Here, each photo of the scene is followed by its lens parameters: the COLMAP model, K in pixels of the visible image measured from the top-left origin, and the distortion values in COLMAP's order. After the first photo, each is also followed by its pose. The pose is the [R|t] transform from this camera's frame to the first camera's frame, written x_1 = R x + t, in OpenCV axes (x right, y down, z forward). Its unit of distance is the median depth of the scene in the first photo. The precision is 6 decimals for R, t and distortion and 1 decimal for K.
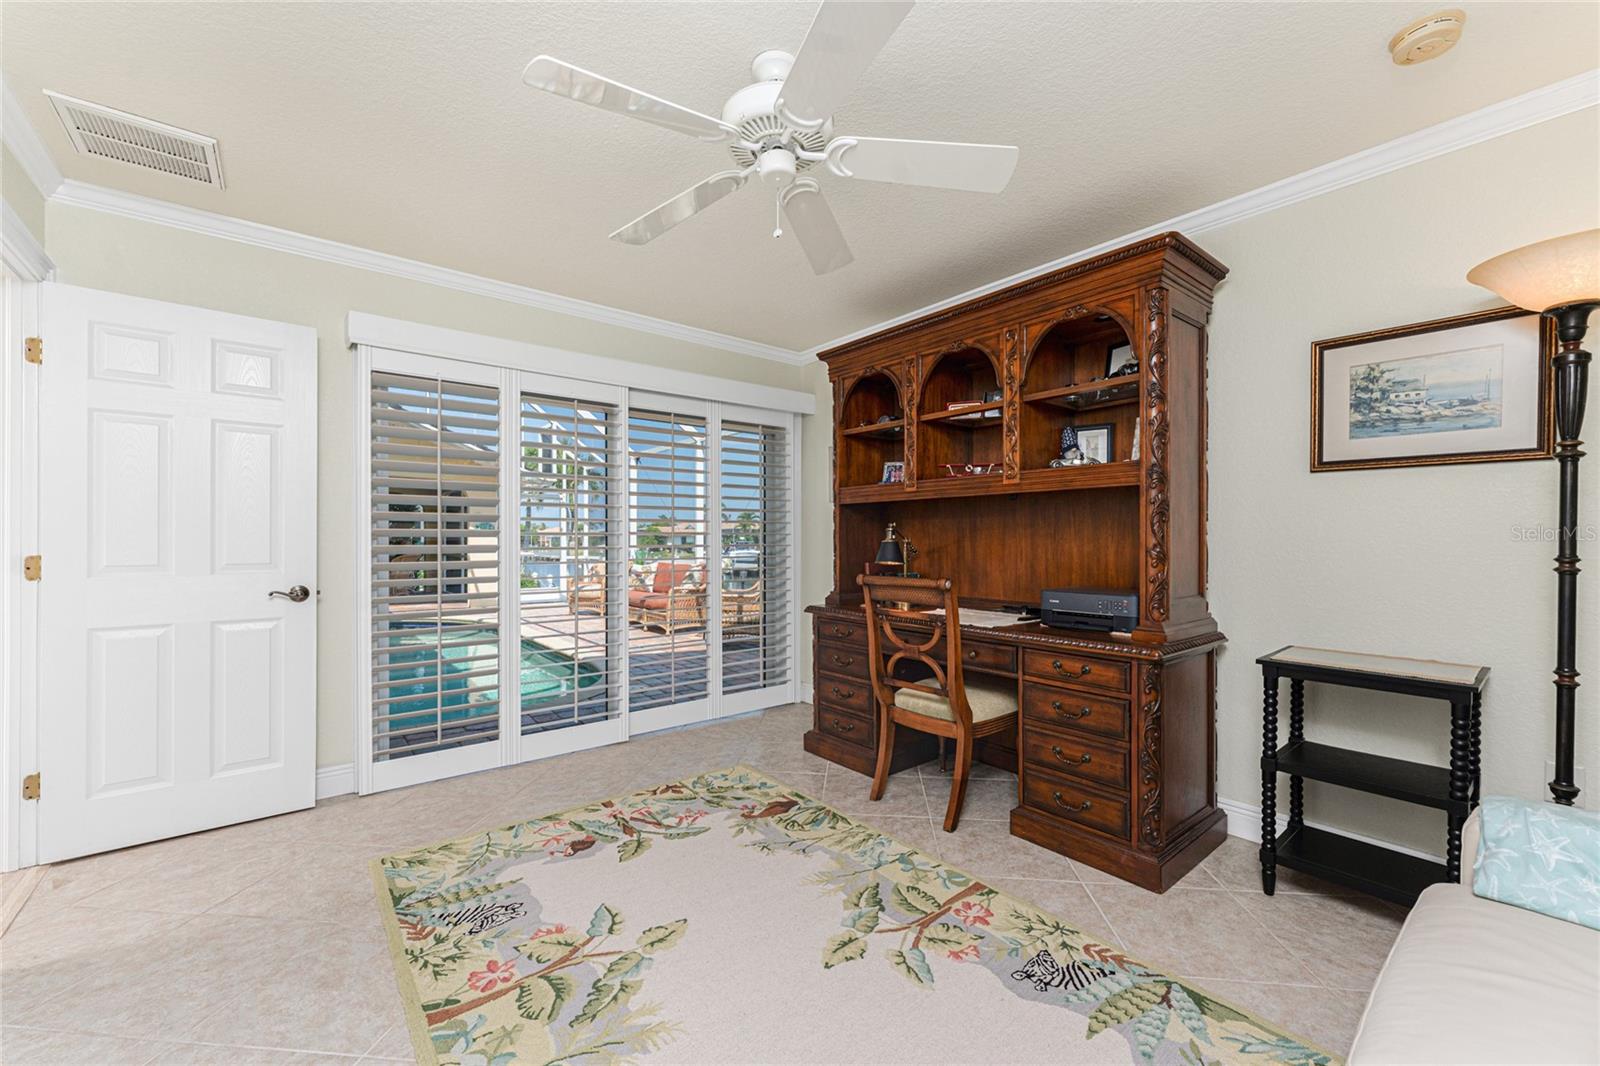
lens RADIAL K [[640.8, 0, 799.3], [0, 640.8, 538.2], [0, 0, 1]] dist [0.002346, 0.000171]
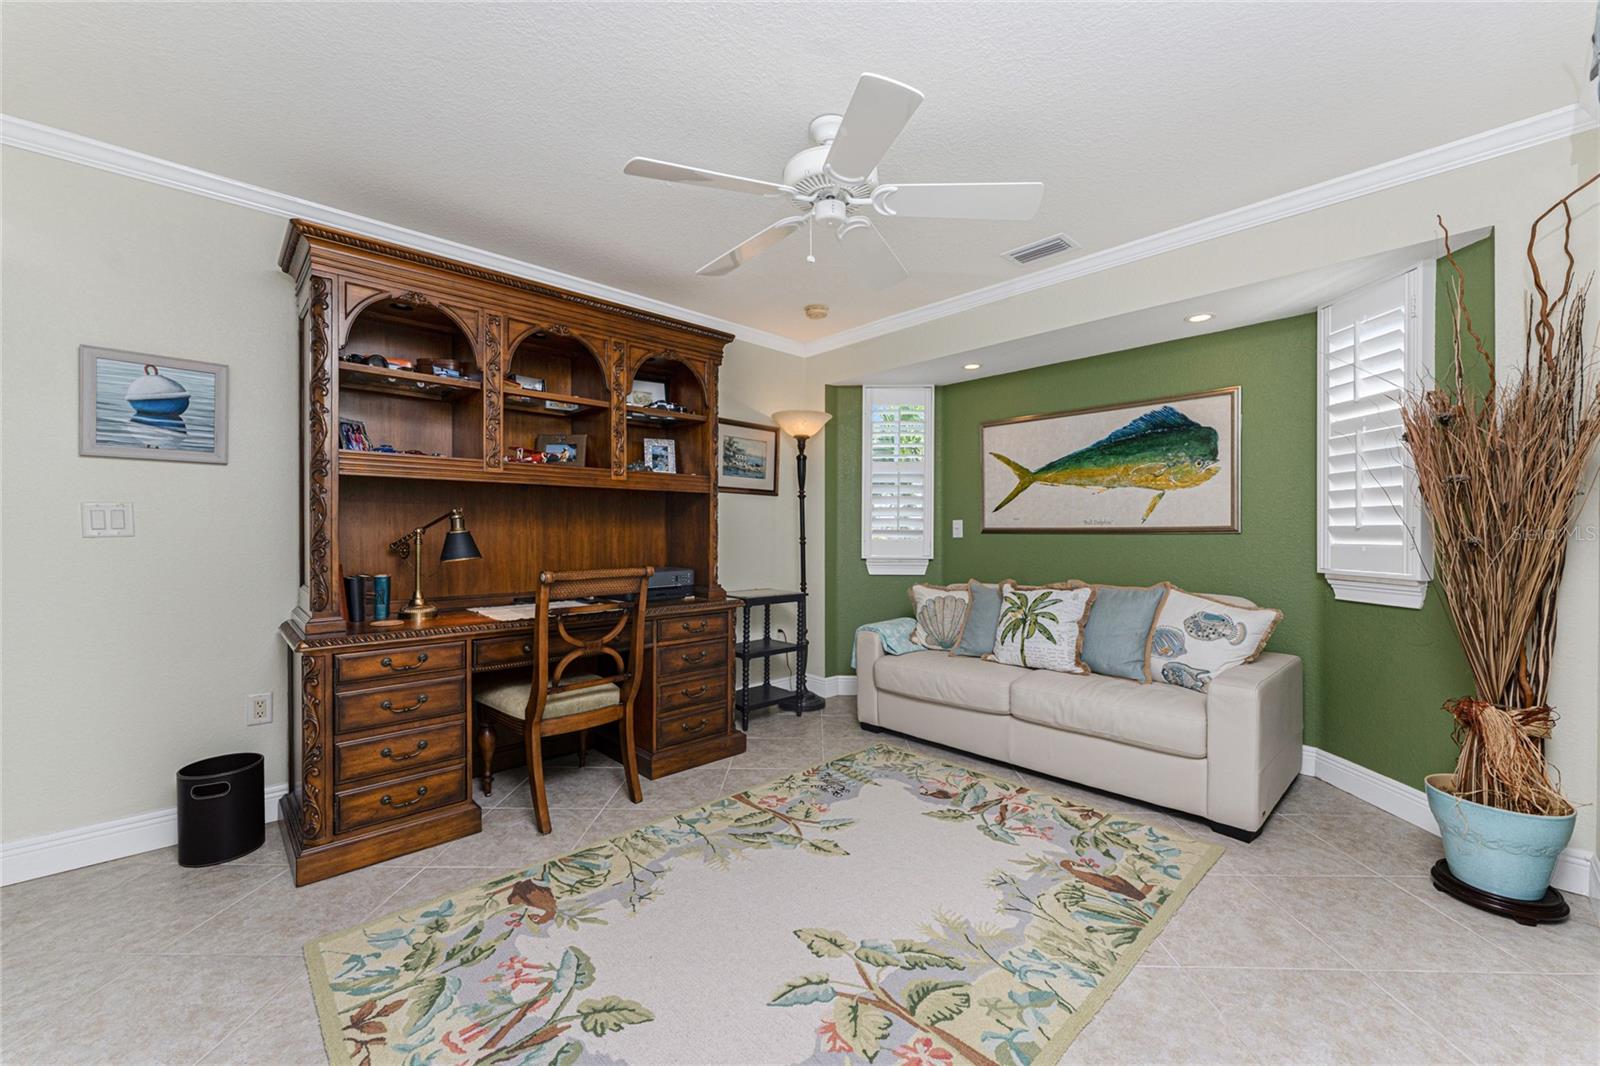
lens RADIAL K [[640.8, 0, 799.0], [0, 640.8, 535.3], [0, 0, 1]] dist [0.002346, 0.000171]
pose [[-0.079123, -0.006237, 0.996845, -0.908908], [-0.002281, 0.999979, 0.006076, 0.004532], [-0.996862, -0.001793, -0.079136, 0.871279]]
